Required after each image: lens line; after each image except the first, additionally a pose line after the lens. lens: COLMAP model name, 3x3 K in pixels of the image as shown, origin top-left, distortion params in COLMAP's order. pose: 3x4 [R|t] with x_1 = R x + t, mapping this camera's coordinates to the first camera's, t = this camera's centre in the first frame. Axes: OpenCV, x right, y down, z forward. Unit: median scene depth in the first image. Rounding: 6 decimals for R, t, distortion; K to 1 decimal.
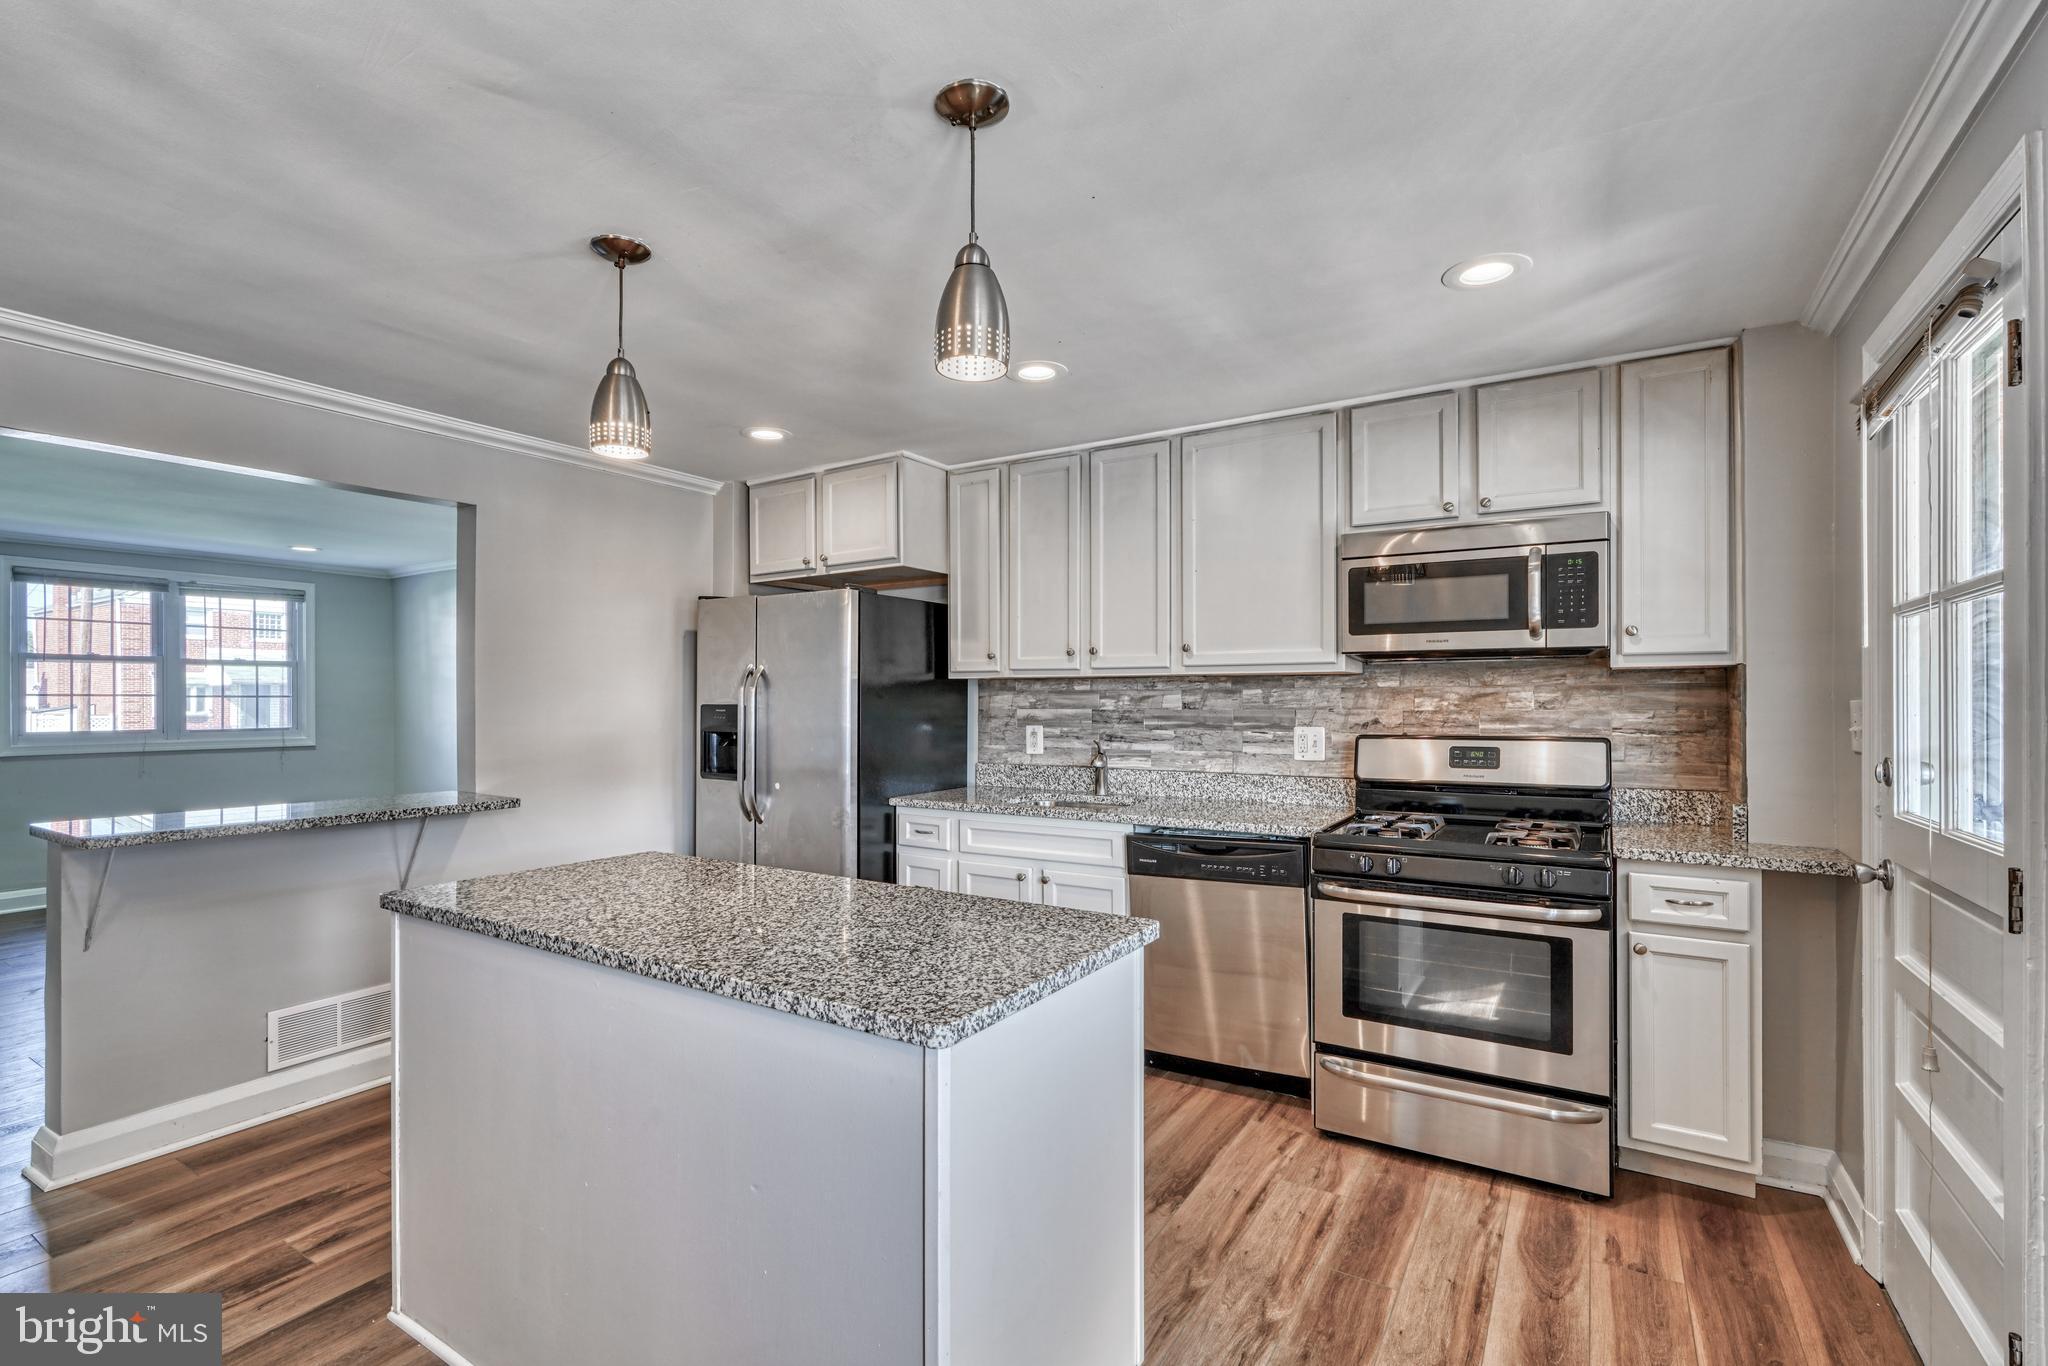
lens RADIAL K [[902.4, 0, 1014.3], [0, 902.4, 690.4], [0, 0, 1]] dist [-0.003778, 0.000837]
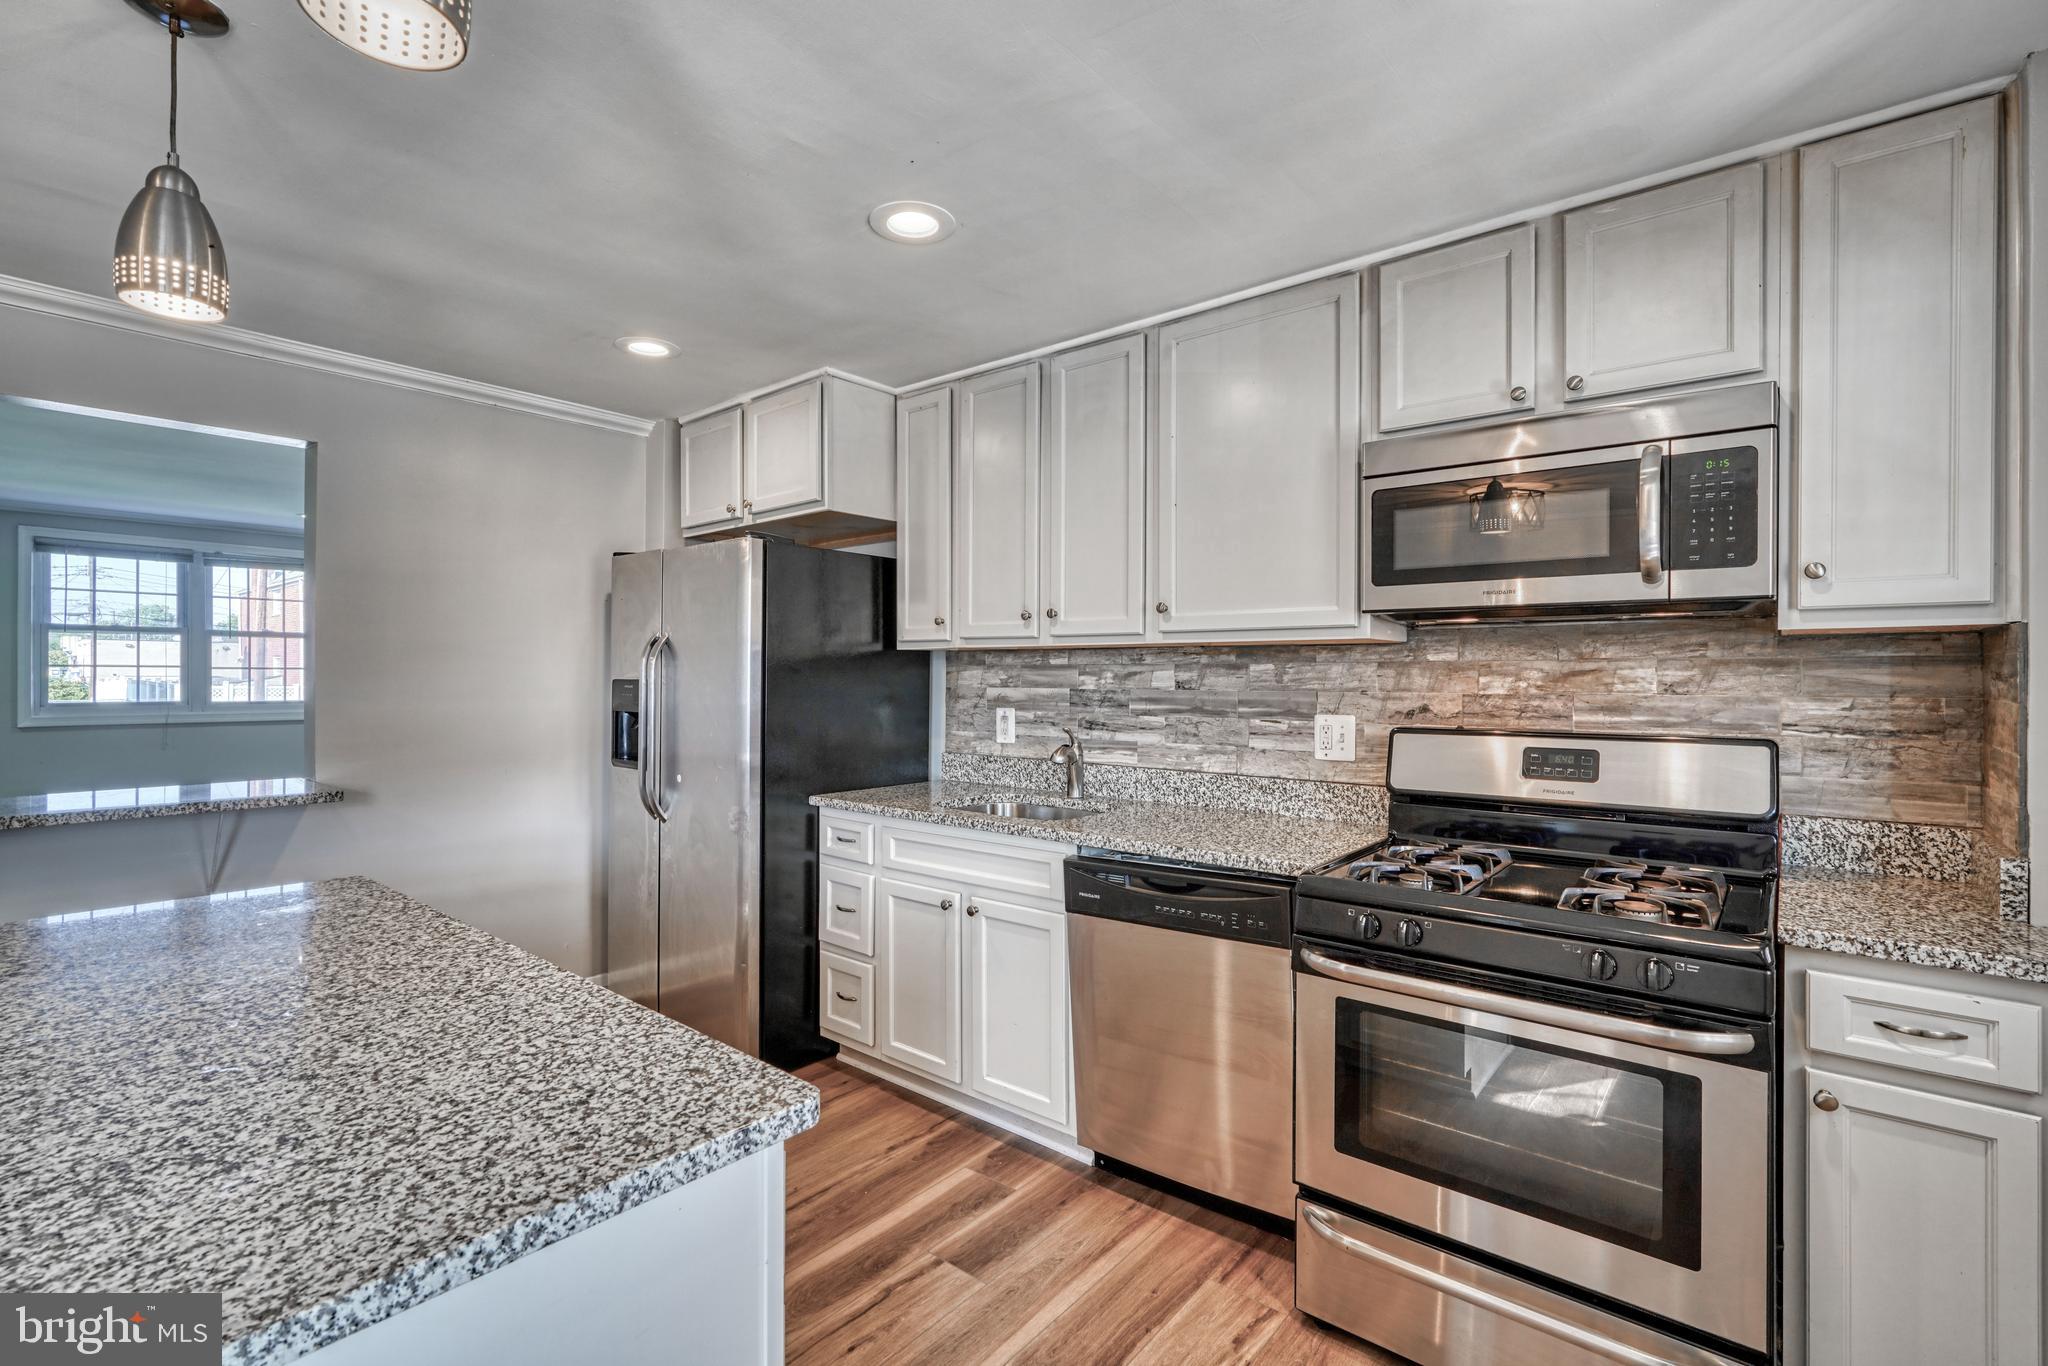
lens RADIAL K [[897.4, 0, 1026.8], [0, 897.4, 669.9], [0, 0, 1]] dist [-0.006289, 0.003376]
pose [[0.992253, 0.005375, -0.124113, 0.185503], [-0.005050, 0.999983, 0.002937, 0.003036], [0.124127, -0.002287, 0.992264, 0.266217]]
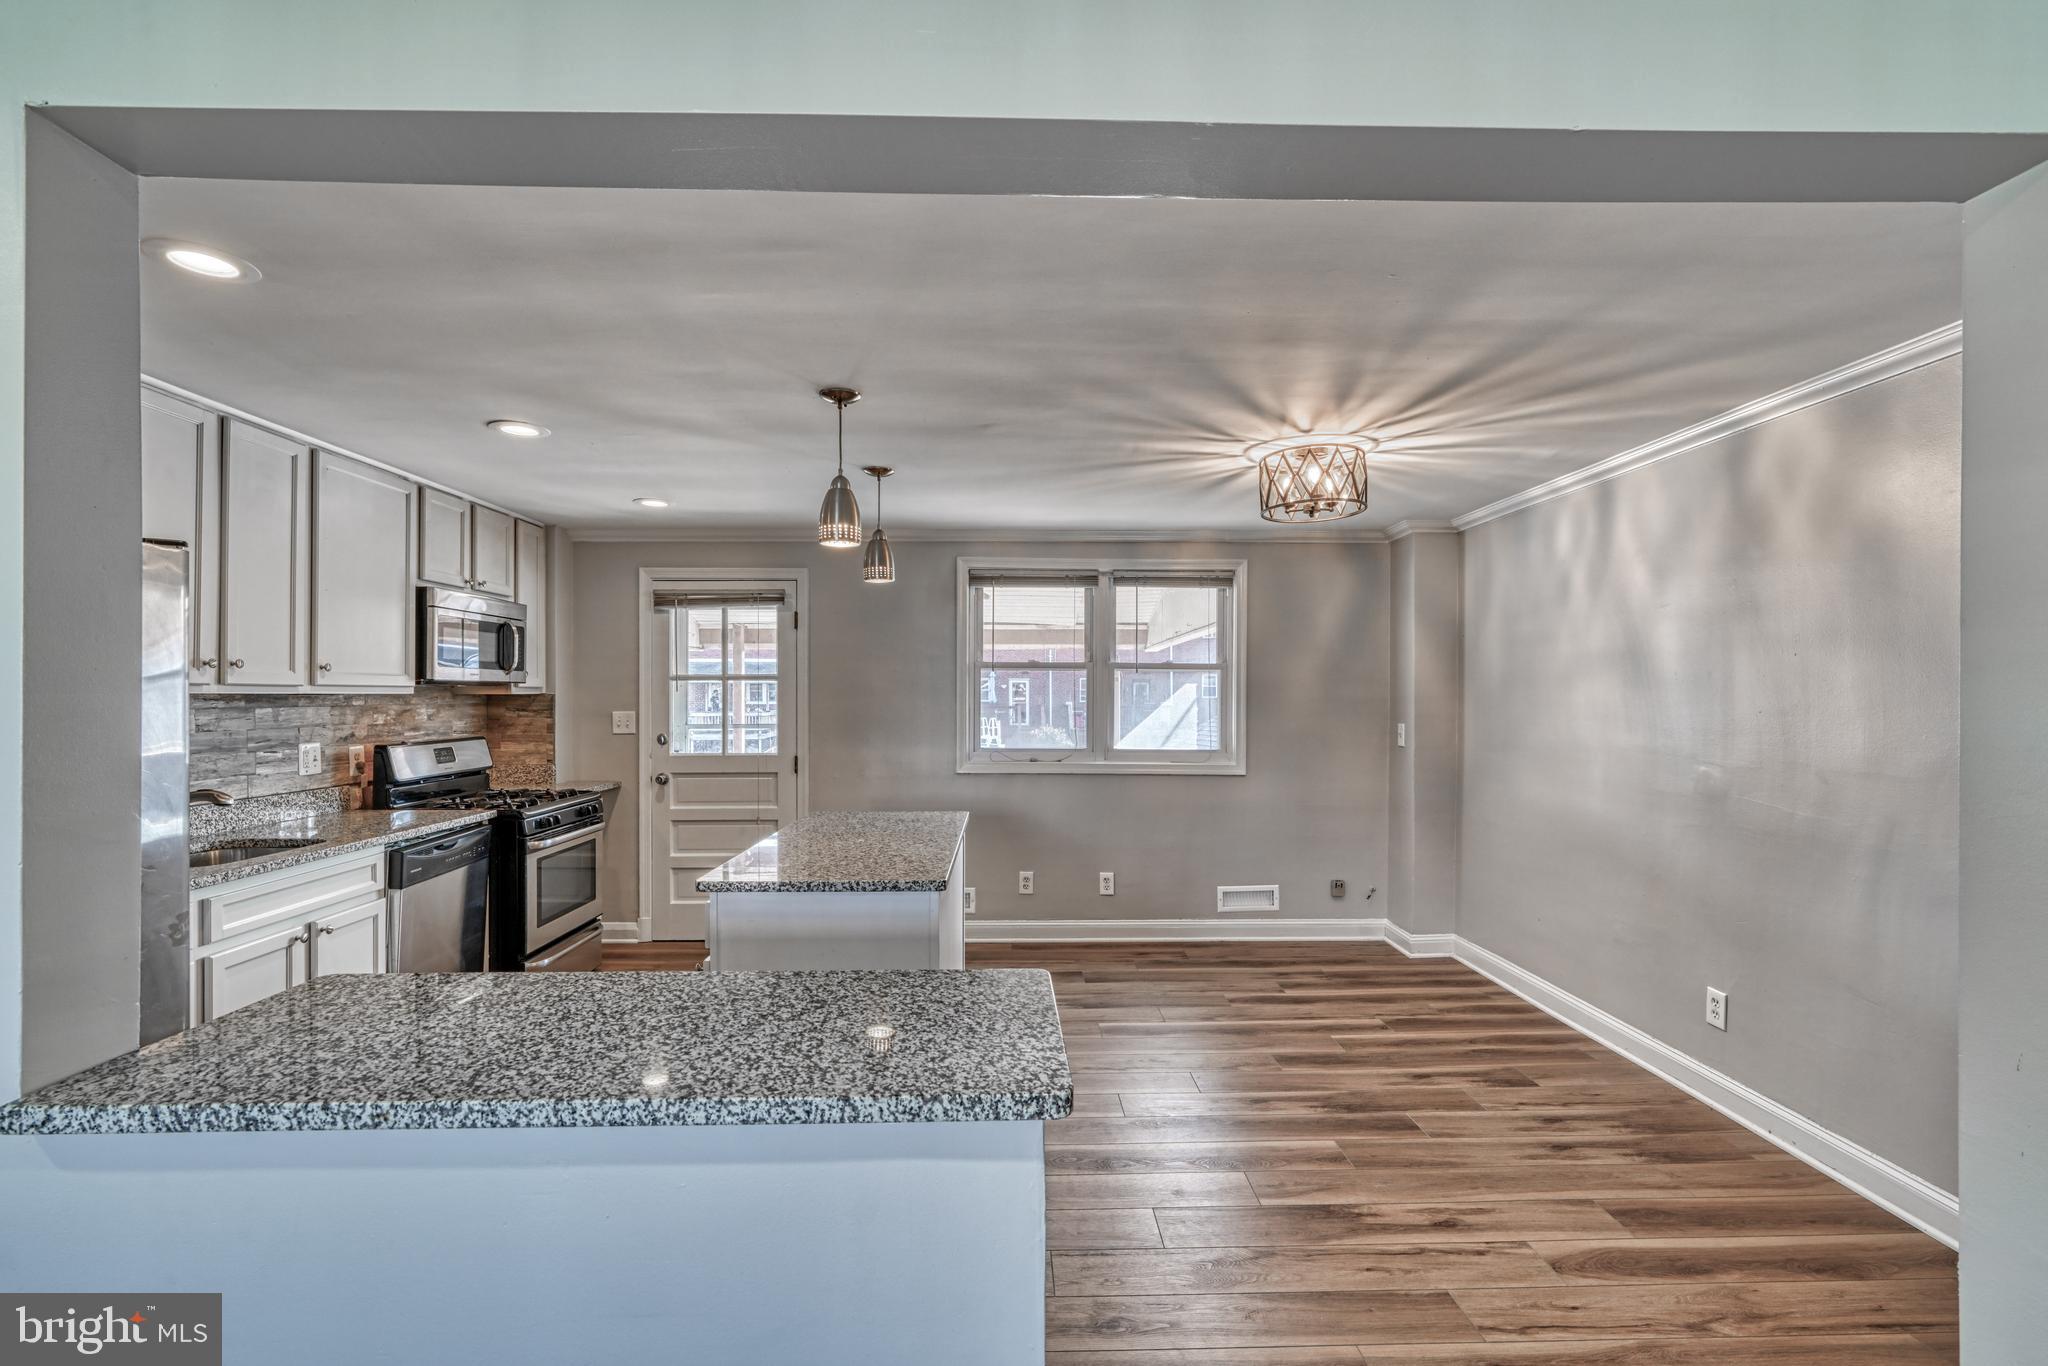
lens RADIAL K [[923.1, 0, 1019.5], [0, 923.1, 698.8], [0, 0, 1]] dist [-0.003038, 0.000011]
pose [[-0.535655, -0.000547, 0.844436, -1.145689], [-0.005267, 0.999983, -0.002693, -0.014650], [-0.844420, -0.005890, -0.535649, 0.967366]]
